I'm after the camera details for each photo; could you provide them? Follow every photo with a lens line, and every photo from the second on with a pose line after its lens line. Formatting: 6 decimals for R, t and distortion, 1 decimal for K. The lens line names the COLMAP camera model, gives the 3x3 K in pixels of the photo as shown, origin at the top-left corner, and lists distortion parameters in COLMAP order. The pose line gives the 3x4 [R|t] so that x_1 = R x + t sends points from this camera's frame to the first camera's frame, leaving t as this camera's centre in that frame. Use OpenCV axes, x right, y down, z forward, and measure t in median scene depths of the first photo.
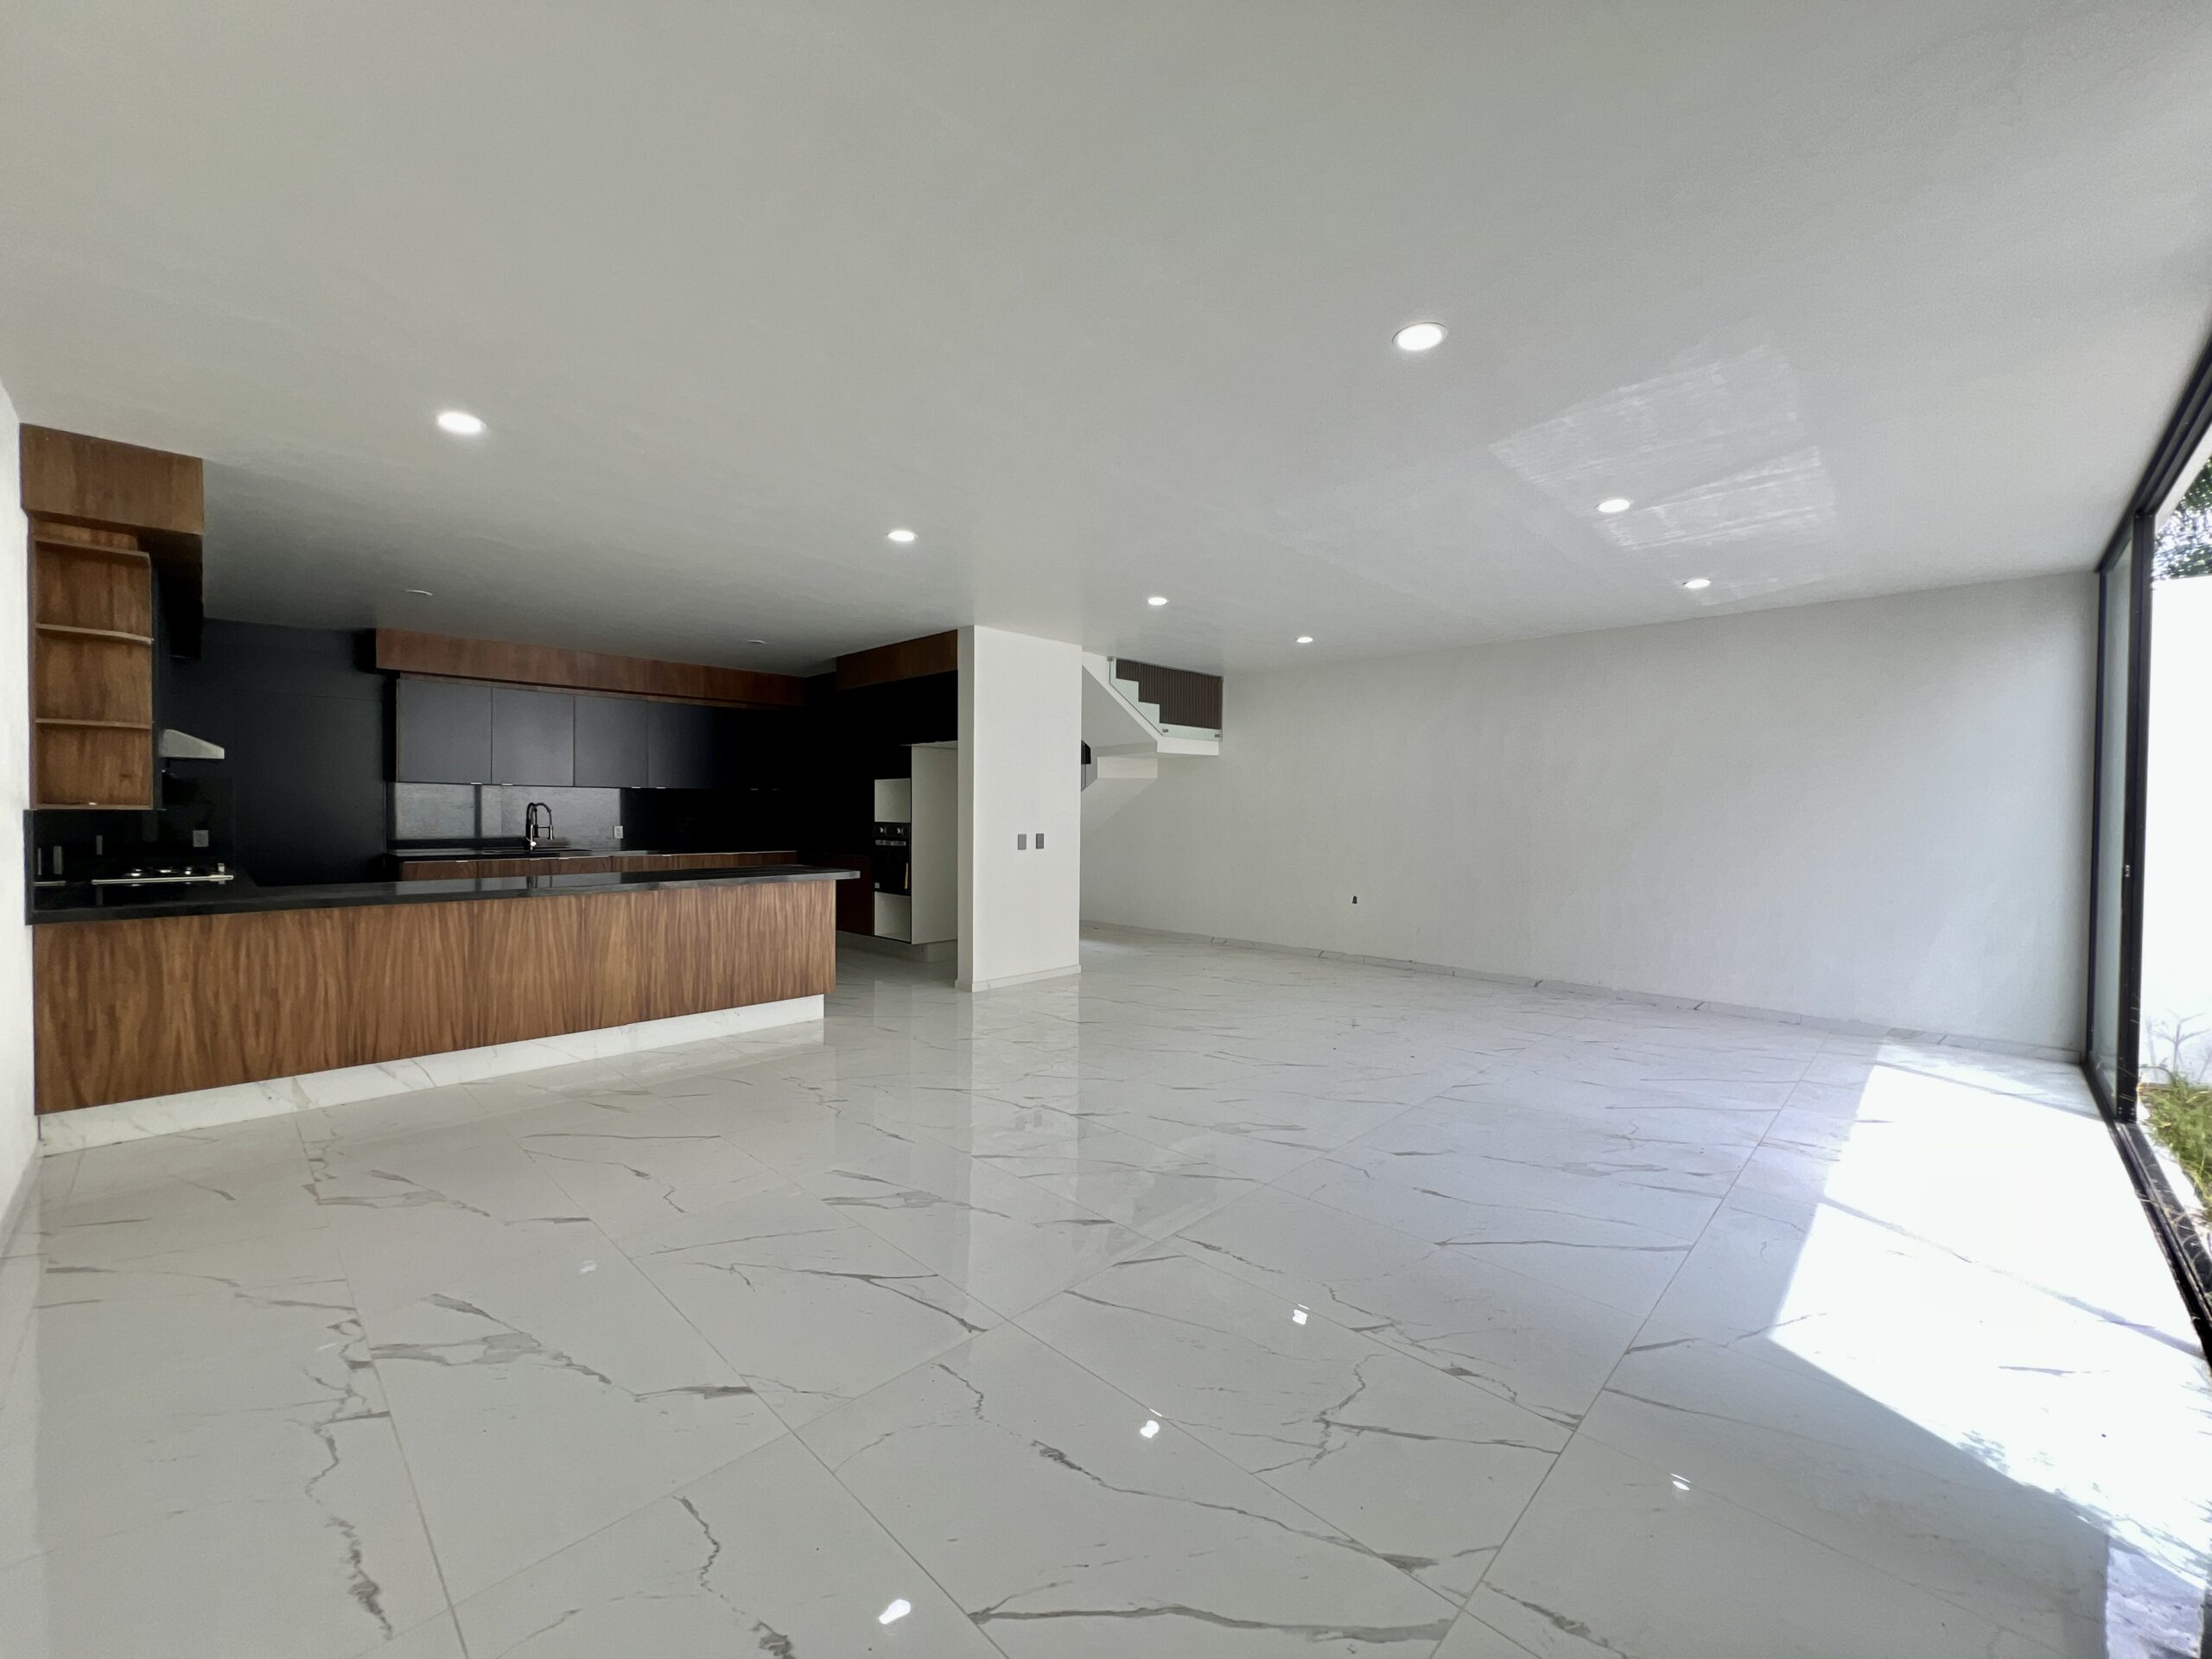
lens RADIAL K [[885.7, 0, 1100.7], [0, 885.7, 828.6], [0, 0, 1]] dist [-0.002359, -0.000097]
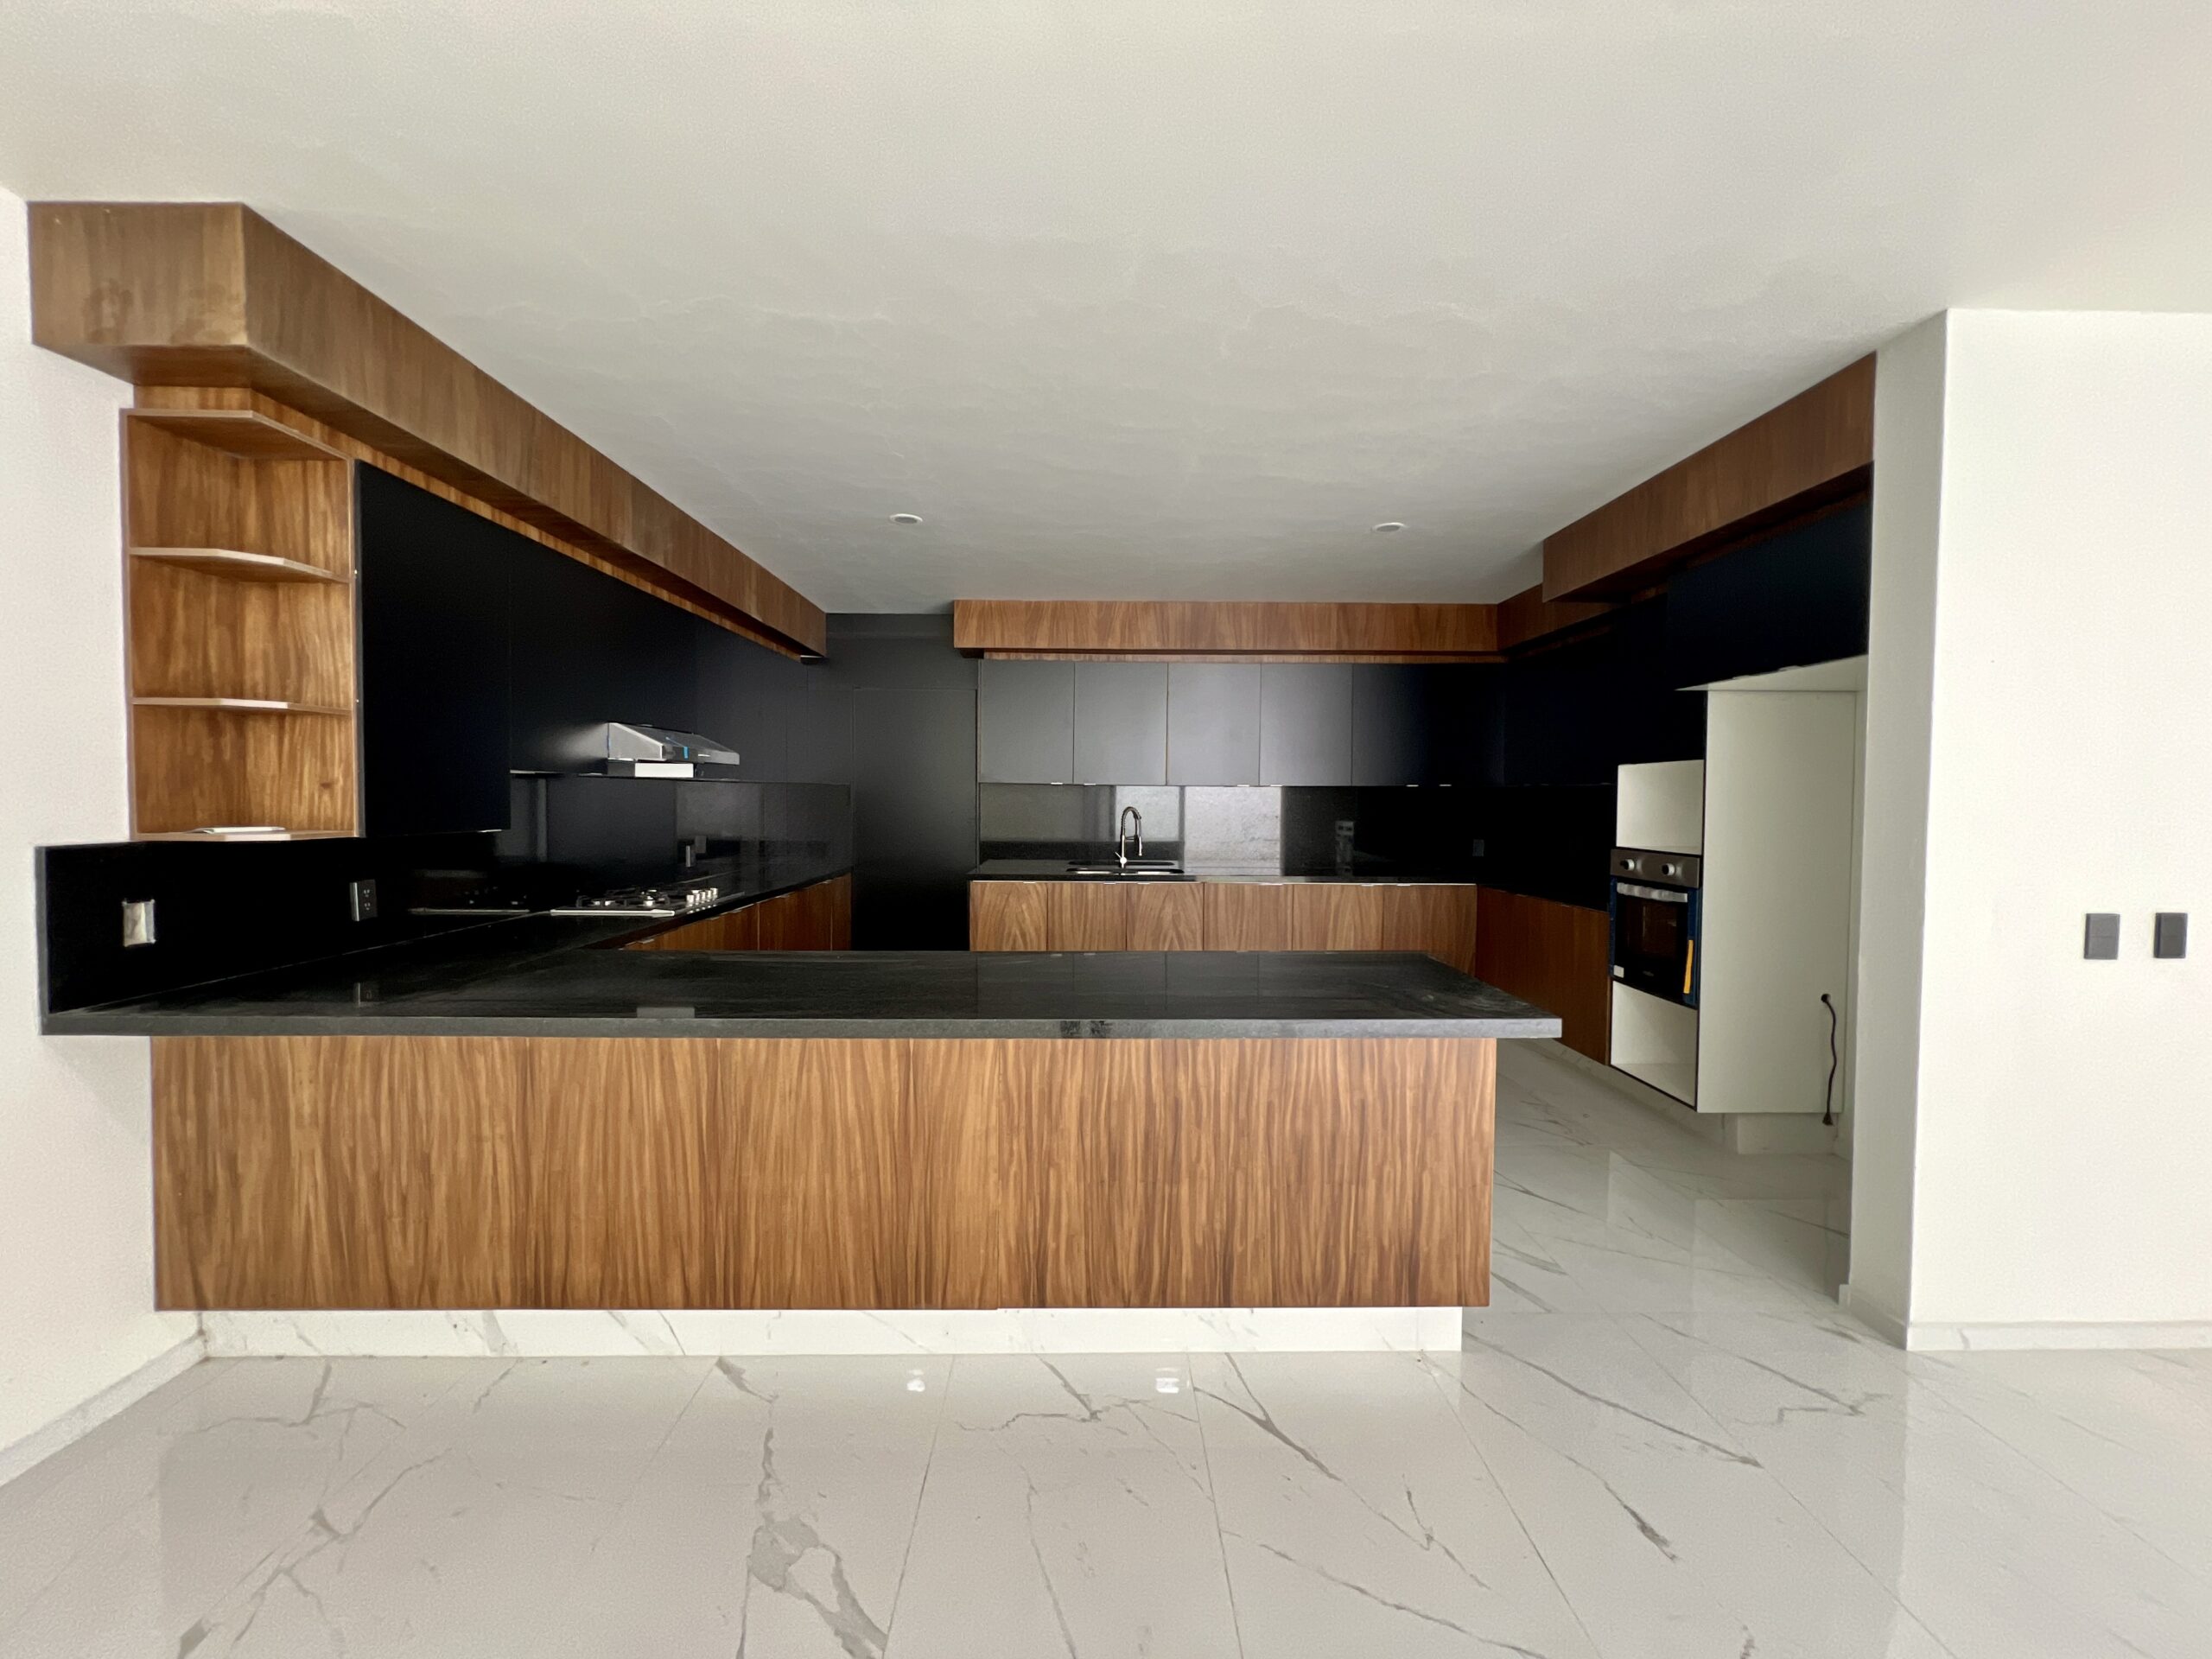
lens RADIAL K [[884.3, 0, 1104.9], [0, 884.3, 828.4], [0, 0, 1]] dist [-0.005069, -0.000239]
pose [[0.712242, 0.021439, -0.701606, -0.185532], [-0.015853, 0.999770, 0.014456, -0.036450], [0.701754, 0.000826, 0.712418, 0.735010]]
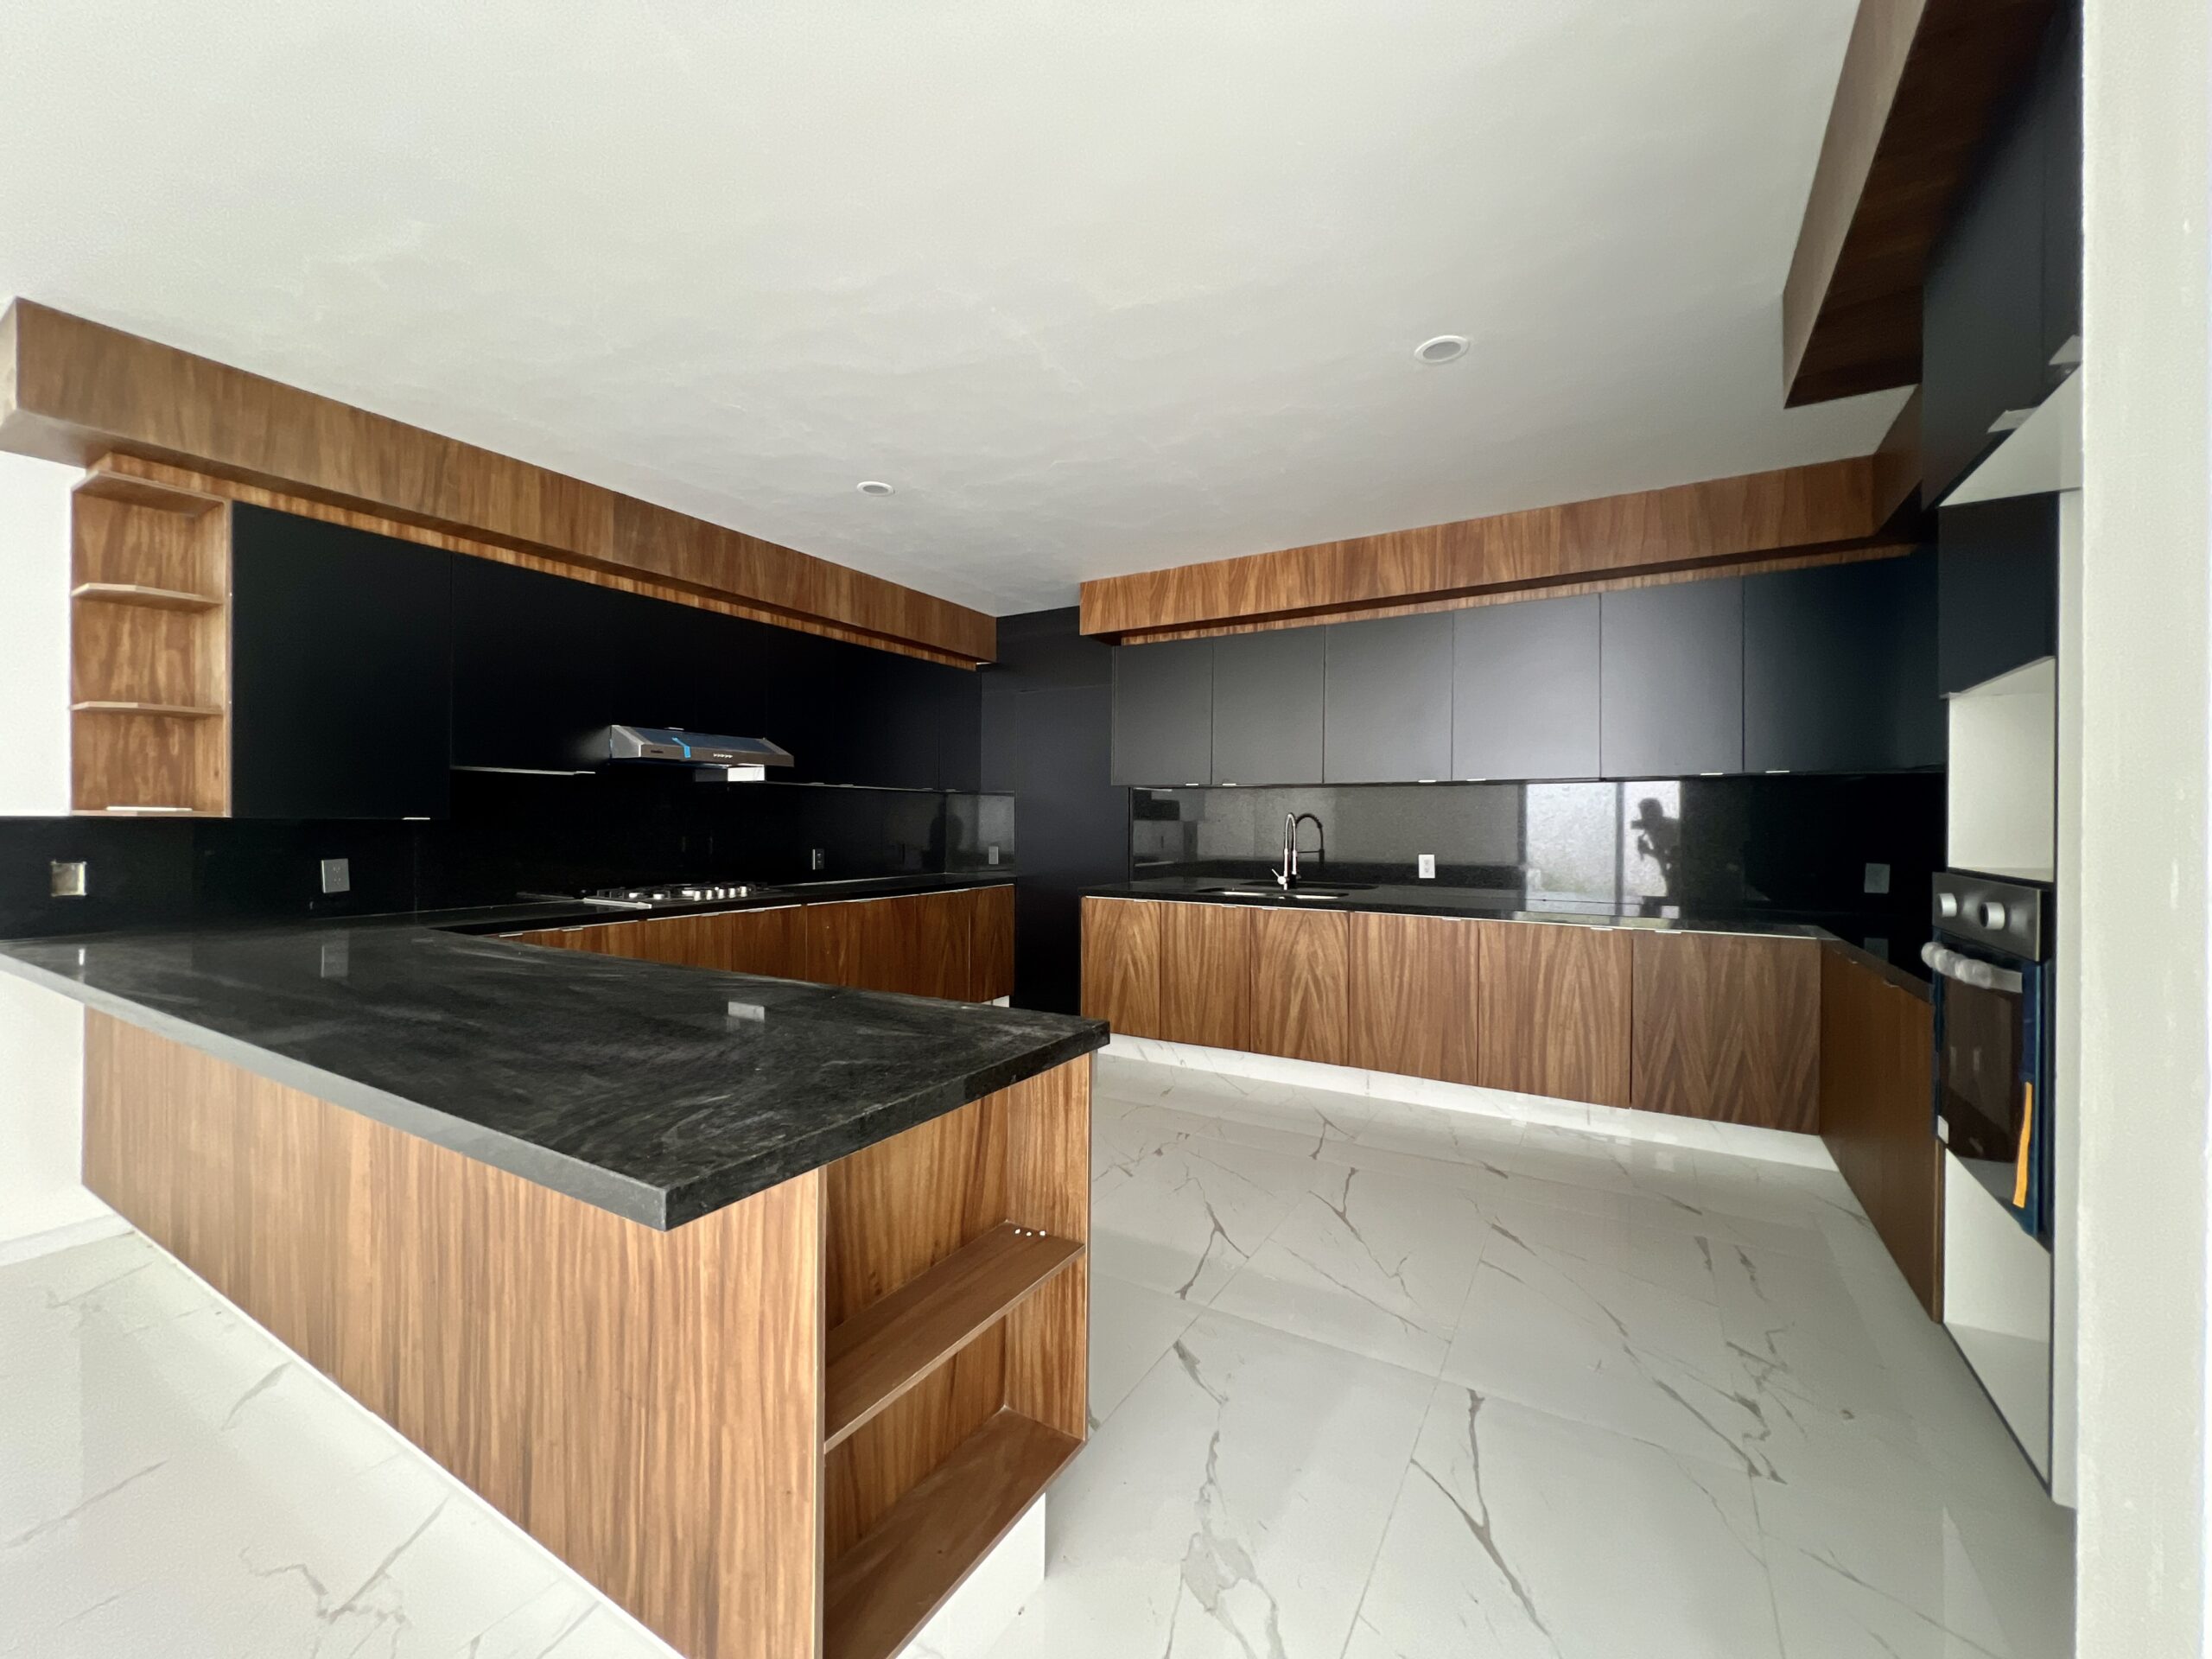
lens RADIAL K [[884.5, 0, 1106.0], [0, 884.5, 829.5], [0, 0, 1]] dist [-0.001442, -0.000048]
pose [[0.235343, 0.000633, -0.971912, -0.121218], [-0.023606, 0.999709, -0.005065, -0.019776], [0.971626, 0.024135, 0.235289, 1.238477]]
